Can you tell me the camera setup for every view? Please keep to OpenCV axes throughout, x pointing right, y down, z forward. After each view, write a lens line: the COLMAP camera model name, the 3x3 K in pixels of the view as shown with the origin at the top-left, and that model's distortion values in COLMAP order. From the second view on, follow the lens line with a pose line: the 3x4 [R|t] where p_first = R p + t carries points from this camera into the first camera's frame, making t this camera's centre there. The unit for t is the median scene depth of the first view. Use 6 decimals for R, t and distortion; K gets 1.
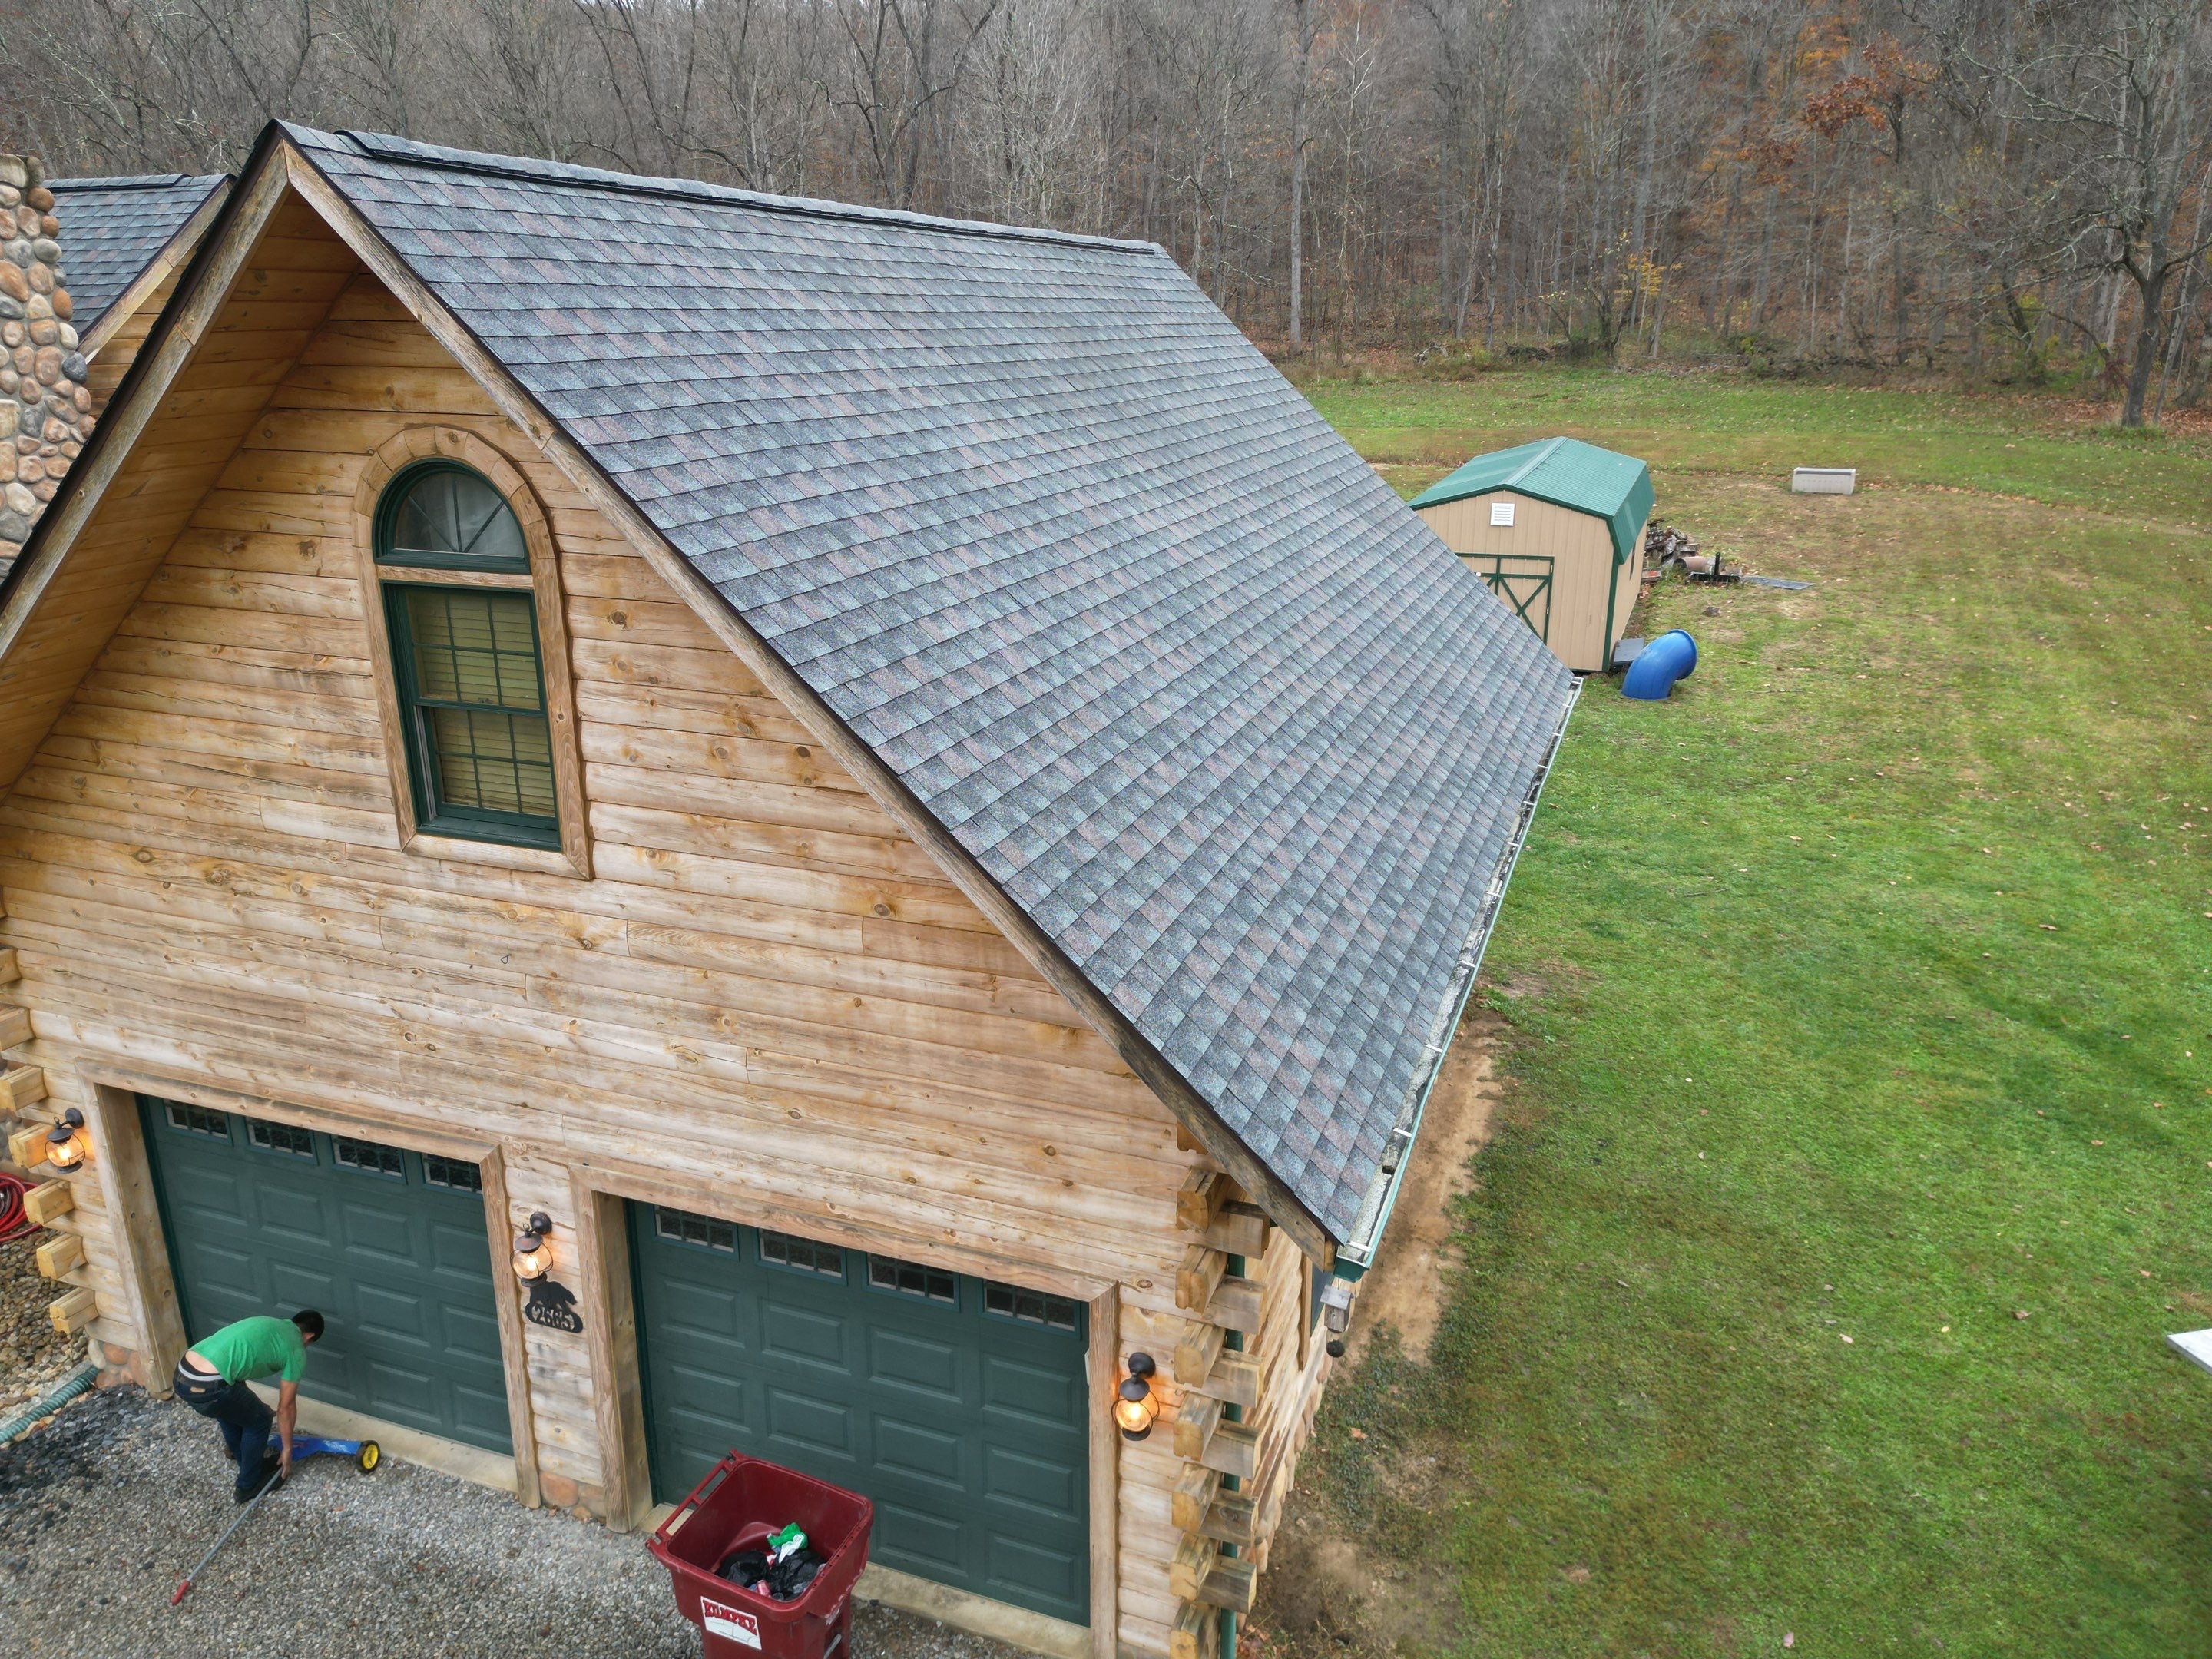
lens RADIAL K [[1551.5, 0, 1100.0], [0, 1551.5, 828.4], [0, 0, 1]] dist [0.077213, -0.077675]
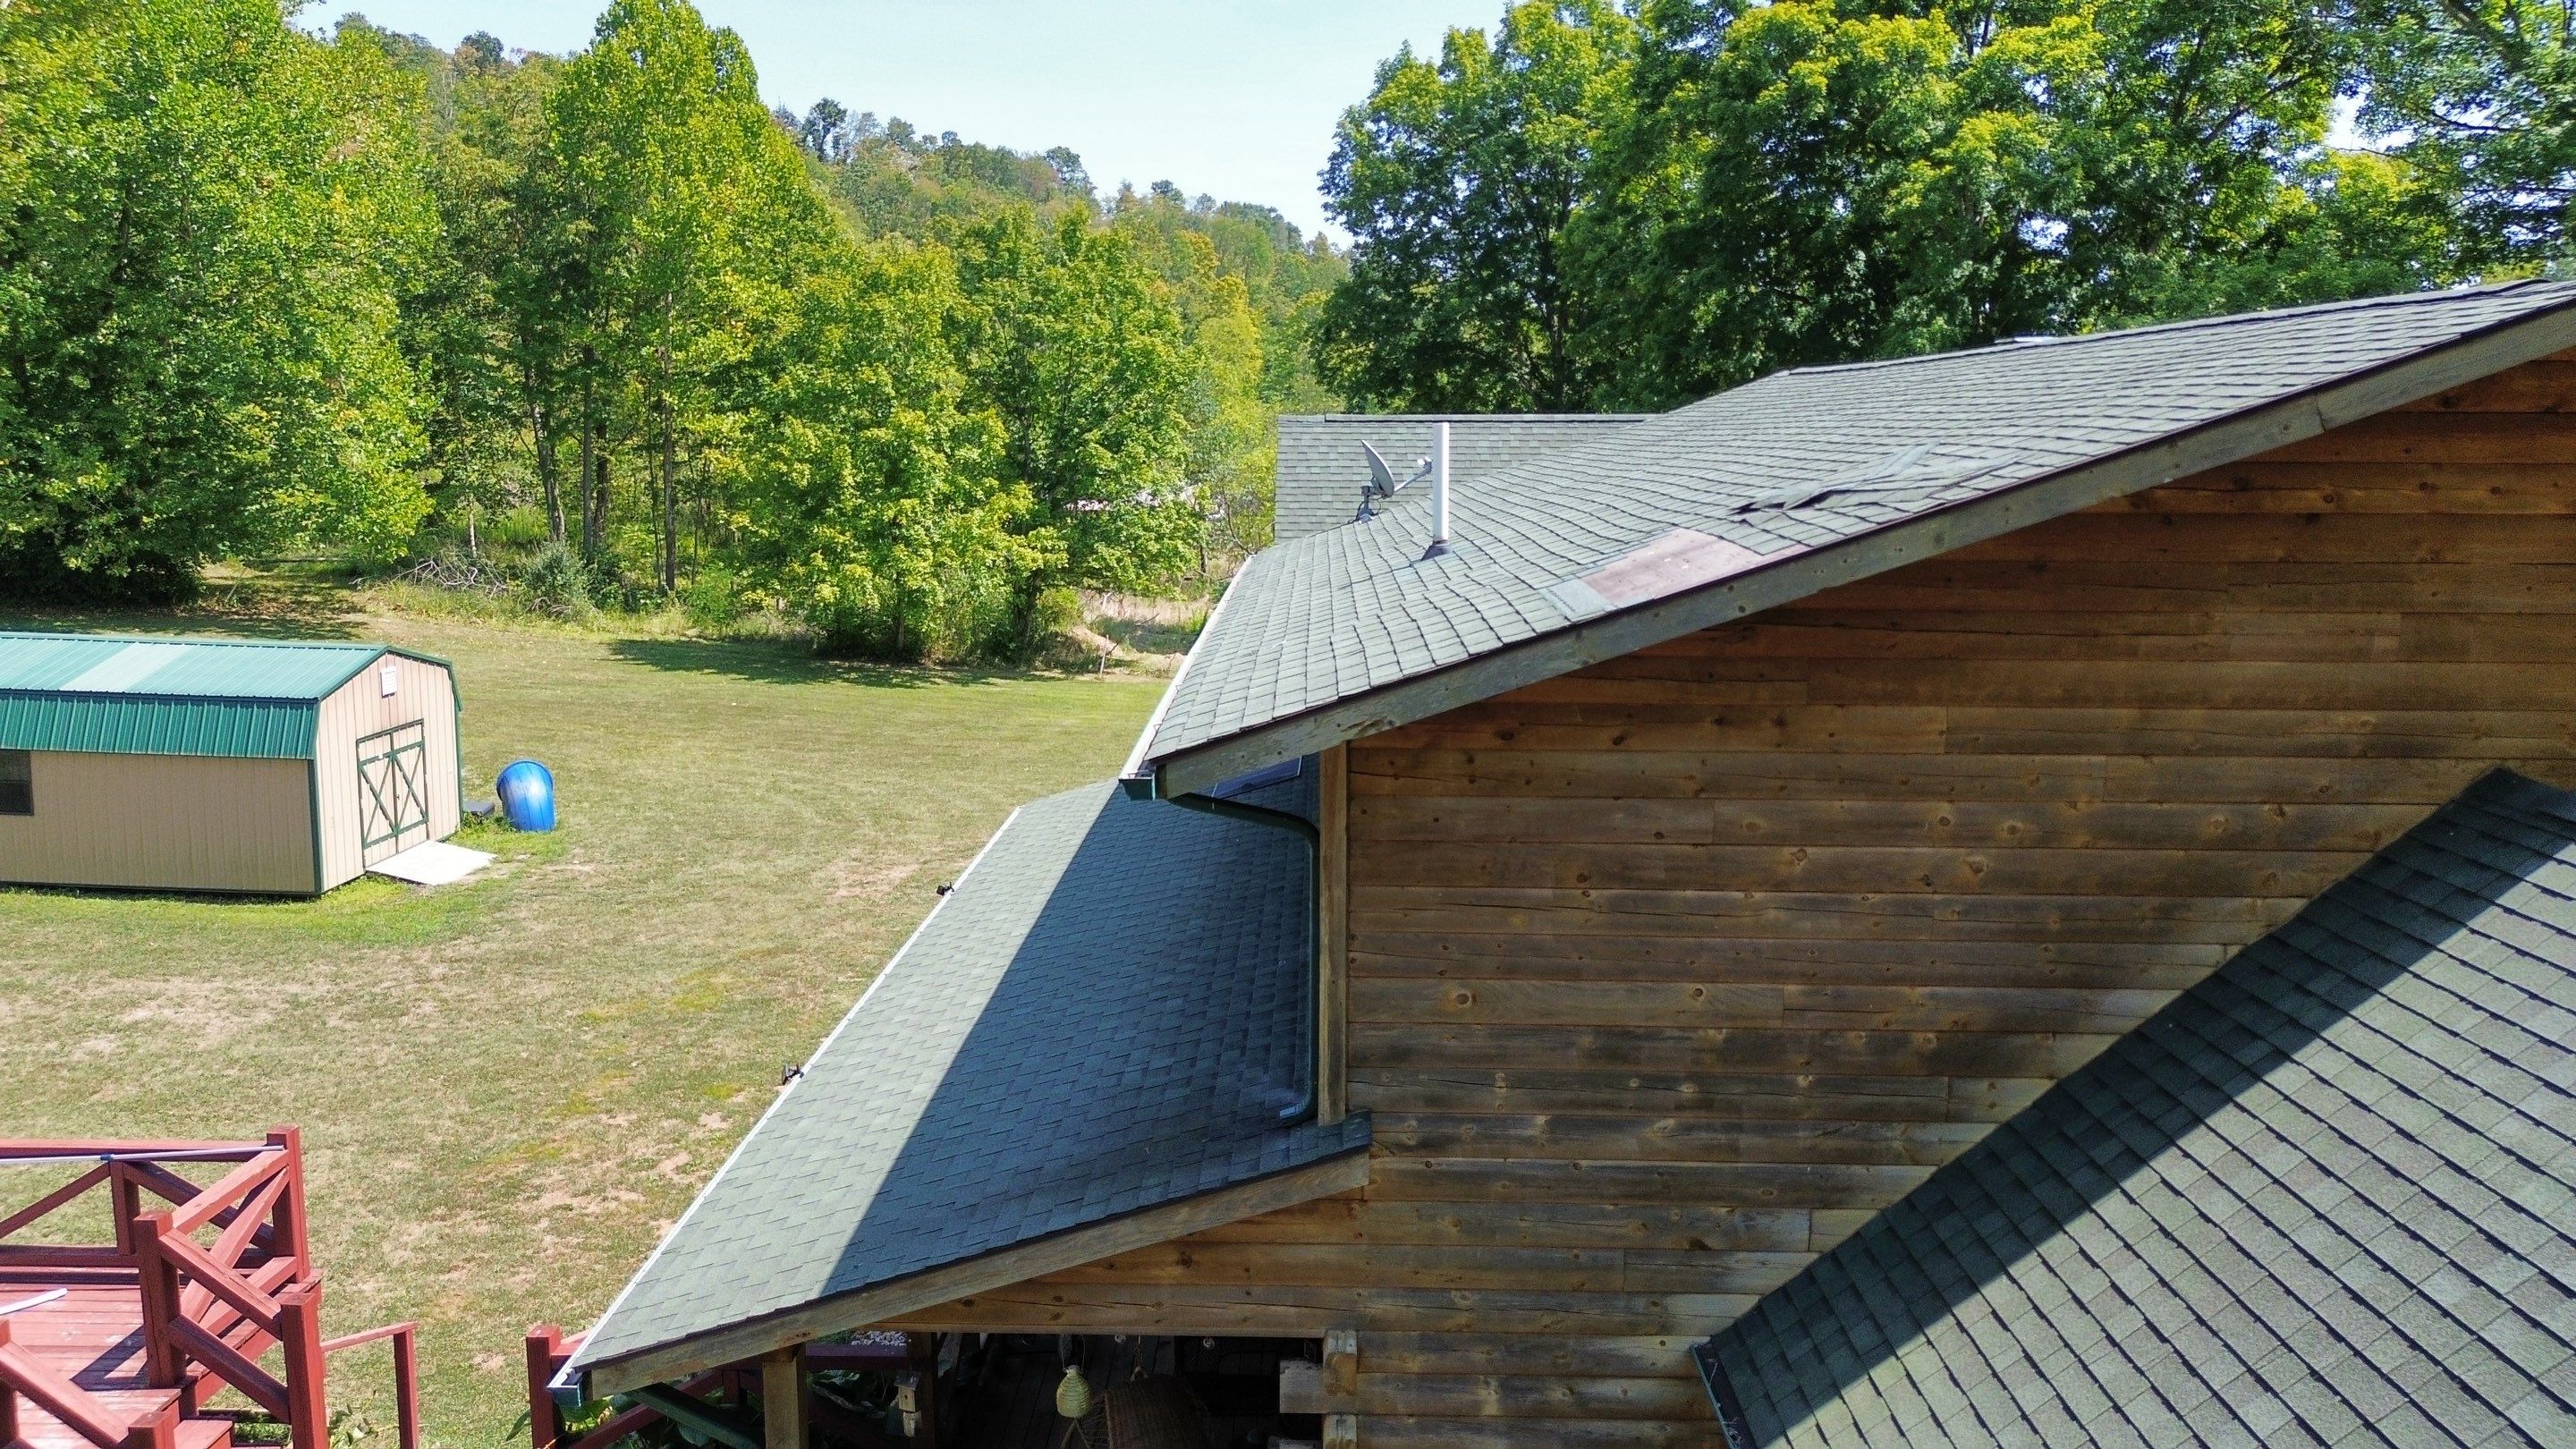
lens RADIAL K [[1844.7, 0, 1288.0], [0, 1844.7, 724.5], [0, 0, 1]] dist [0.069056, -0.045338]
pose [[-0.333039, -0.155148, 0.930061, -2.984730], [0.282676, 0.924574, 0.255454, -1.066830], [-0.899544, 0.347982, -0.264062, 2.994825]]
